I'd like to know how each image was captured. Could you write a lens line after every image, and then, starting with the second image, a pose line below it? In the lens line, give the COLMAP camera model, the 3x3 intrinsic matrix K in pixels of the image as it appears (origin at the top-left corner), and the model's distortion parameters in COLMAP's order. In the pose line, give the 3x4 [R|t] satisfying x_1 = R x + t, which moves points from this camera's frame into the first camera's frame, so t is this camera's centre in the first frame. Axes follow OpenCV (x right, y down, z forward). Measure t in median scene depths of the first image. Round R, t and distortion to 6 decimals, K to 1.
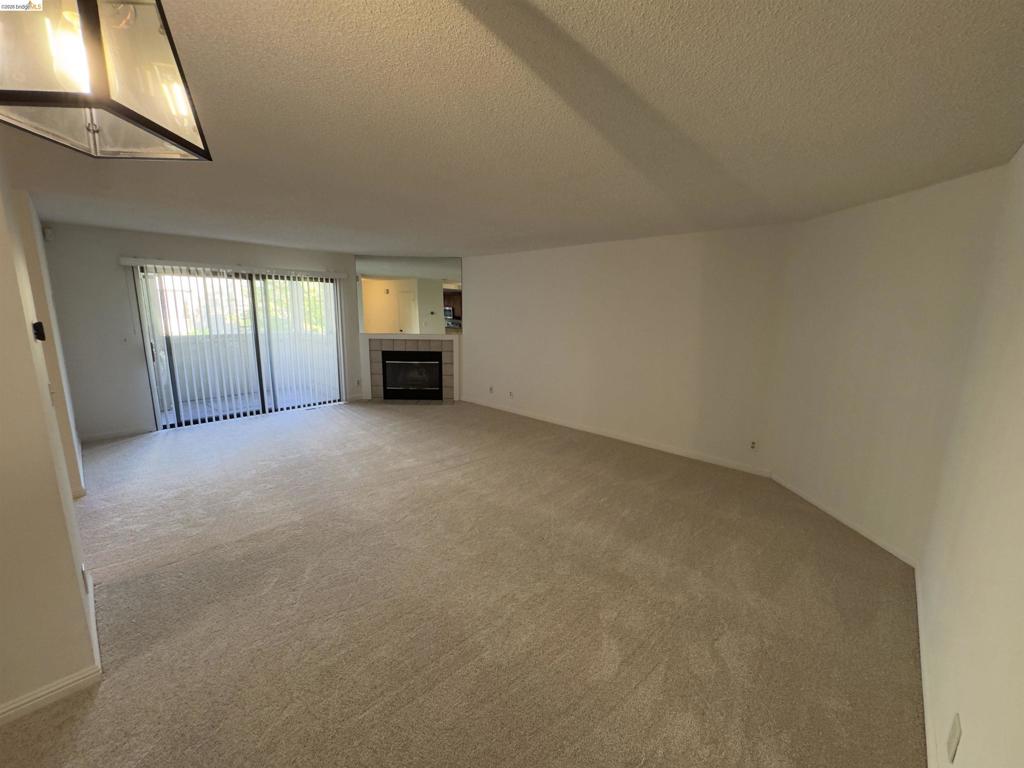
lens RADIAL K [[408.3, 0, 511.6], [0, 408.3, 384.9], [0, 0, 1]] dist [-0.004517, -0.000247]
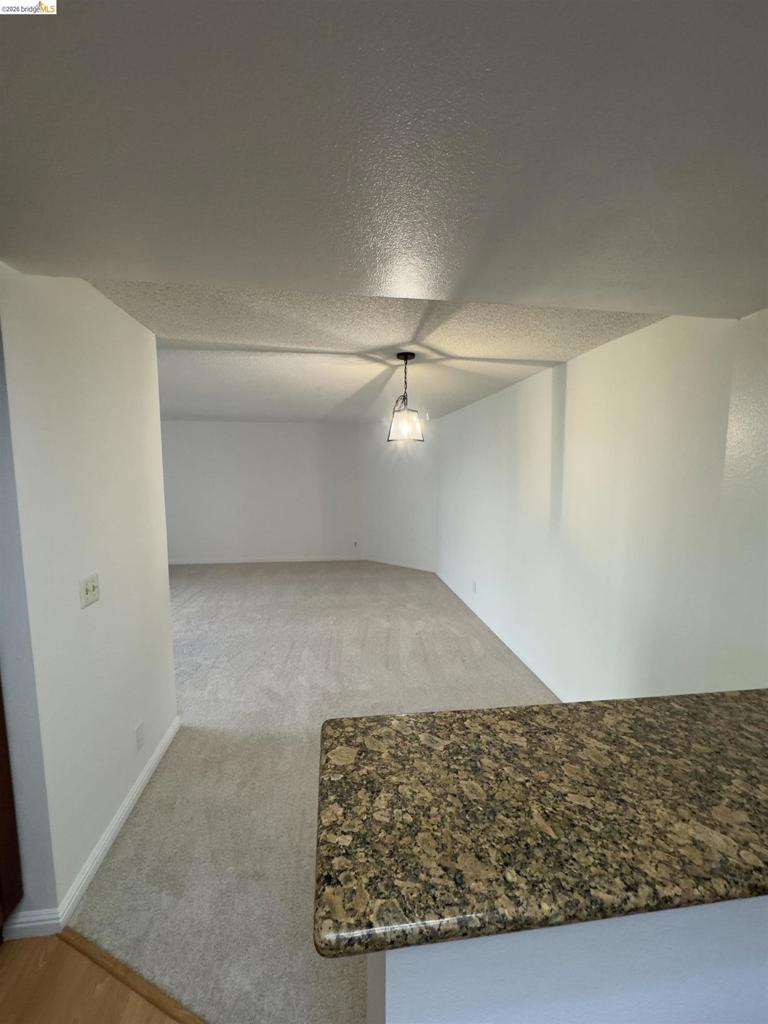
lens RADIAL K [[408.3, 0, 384.2], [0, 408.3, 510.3], [0, 0, 1]] dist [-0.004517, -0.000247]
pose [[0.644241, -0.095881, 0.758789, -0.387479], [0.143881, 0.989591, 0.002884, 0.010291], [-0.751167, 0.107317, 0.651330, -0.151693]]
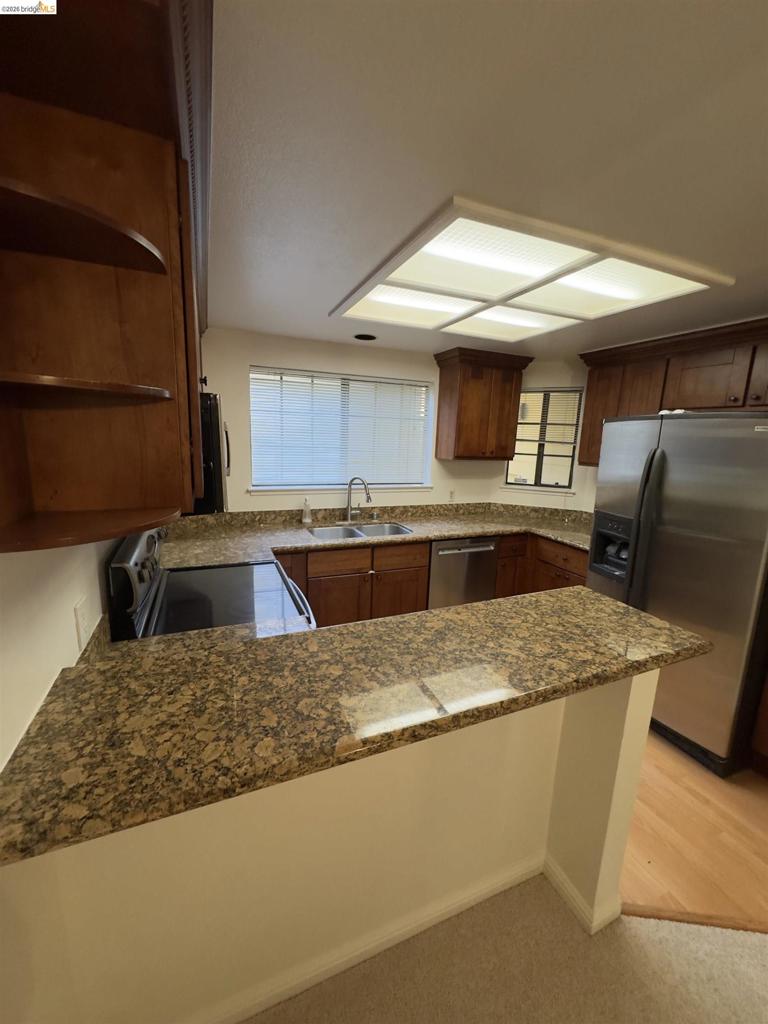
lens RADIAL K [[408.3, 0, 384.1], [0, 408.3, 511.6], [0, 0, 1]] dist [-0.004517, -0.000247]
pose [[-0.412939, 0.139229, -0.900054, -0.104301], [-0.204124, 0.948957, 0.240444, 0.015304], [0.887589, 0.283012, -0.363441, -0.112296]]
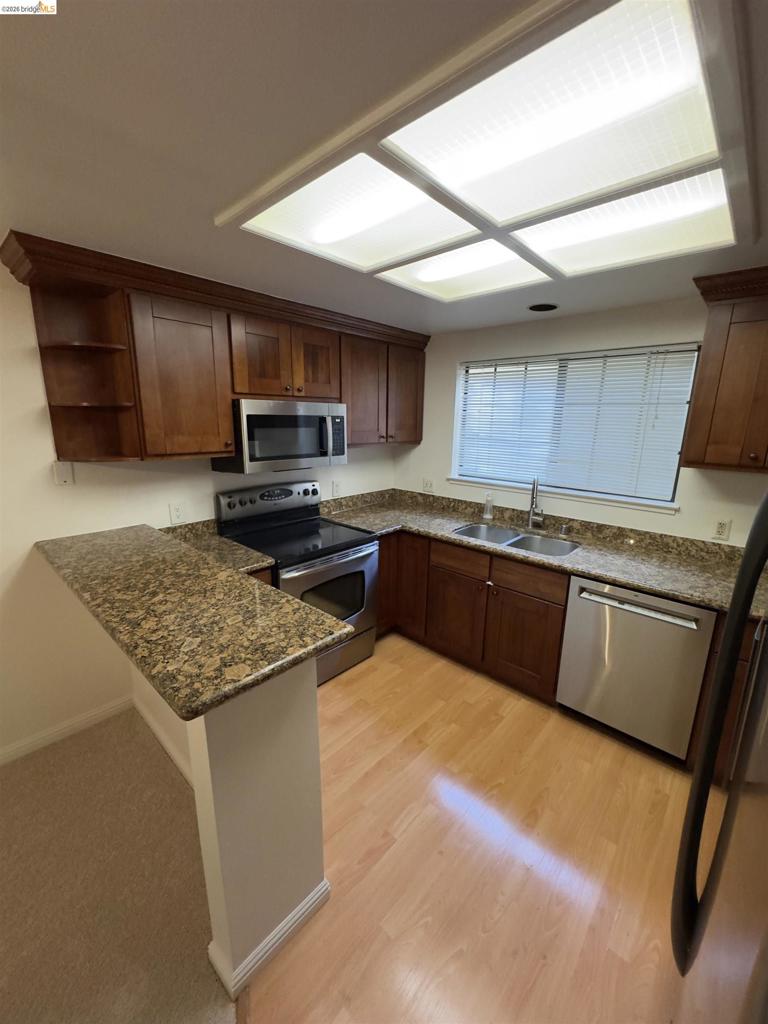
lens RADIAL K [[408.3, 0, 386.2], [0, 408.3, 514.3], [0, 0, 1]] dist [-0.004517, -0.000247]
pose [[-0.999391, -0.031881, -0.014160, -0.355666], [-0.034884, 0.915643, 0.400475, -0.021318], [0.000198, 0.400726, -0.916198, 0.045686]]
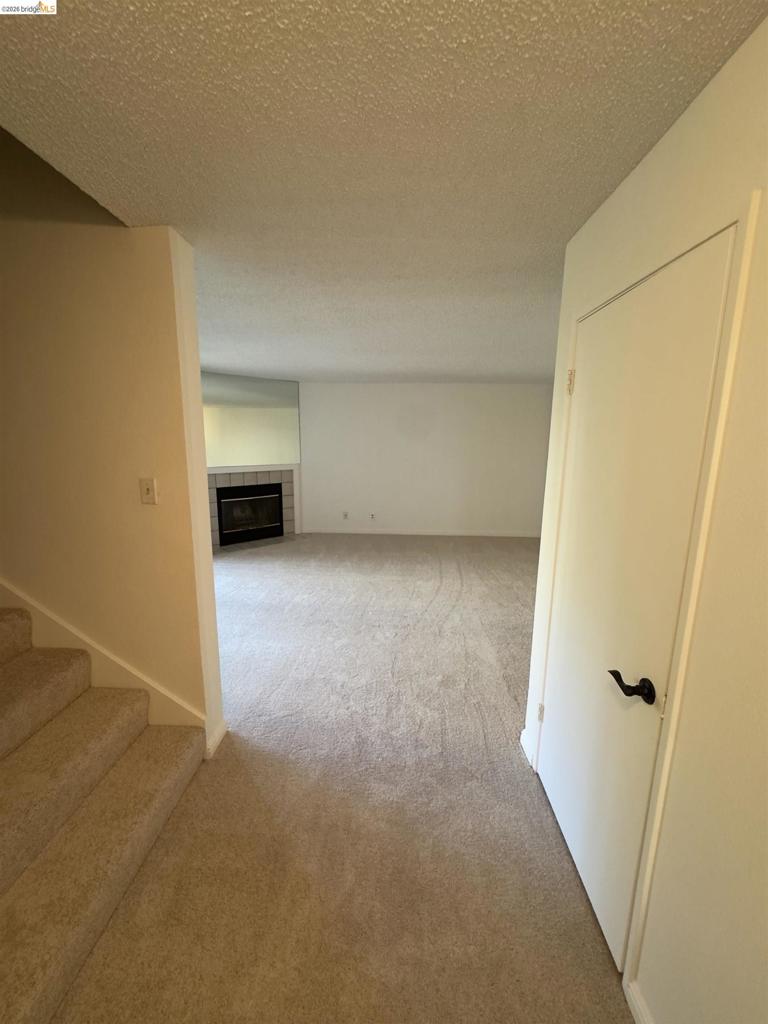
lens RADIAL K [[408.3, 0, 383.5], [0, 408.3, 512.2], [0, 0, 1]] dist [-0.004517, -0.000247]
pose [[0.754811, -0.125374, 0.643849, -0.595431], [0.120987, 0.991333, 0.051199, -0.035934], [-0.644688, 0.039252, 0.763438, 0.158472]]
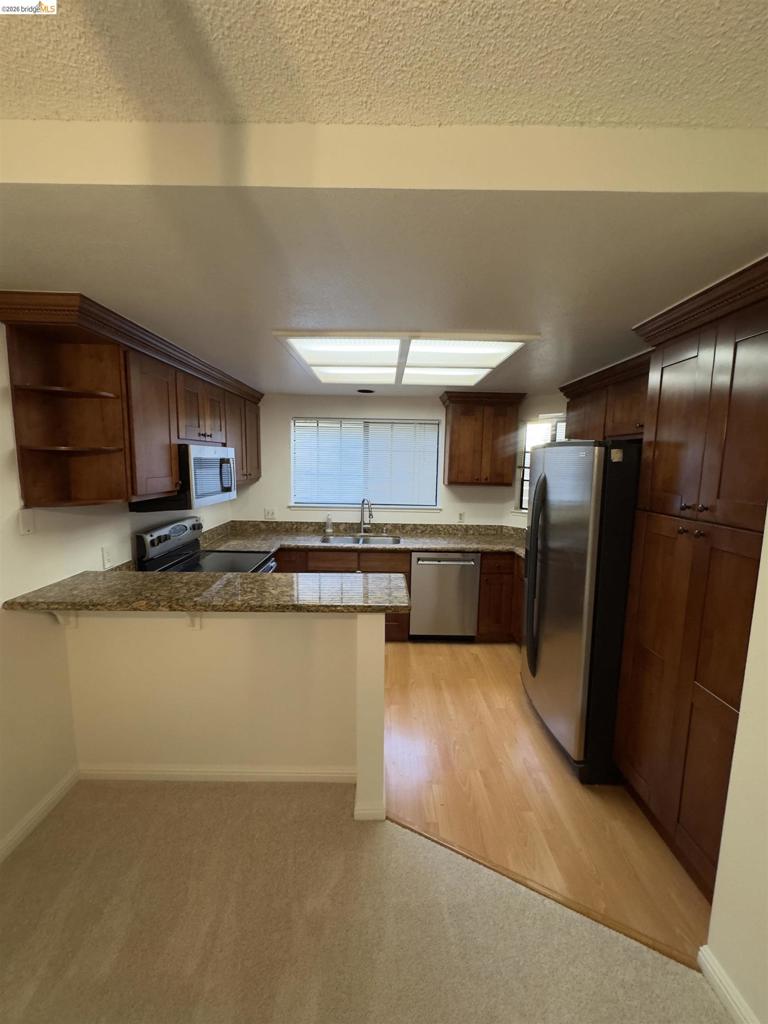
lens RADIAL K [[408.3, 0, 384.5], [0, 408.3, 512.2], [0, 0, 1]] dist [-0.004517, -0.000247]
pose [[-0.731540, 0.056078, -0.679489, -0.133305], [-0.151478, 0.958335, 0.242173, -0.029073], [0.664759, 0.280086, -0.692566, 0.101110]]
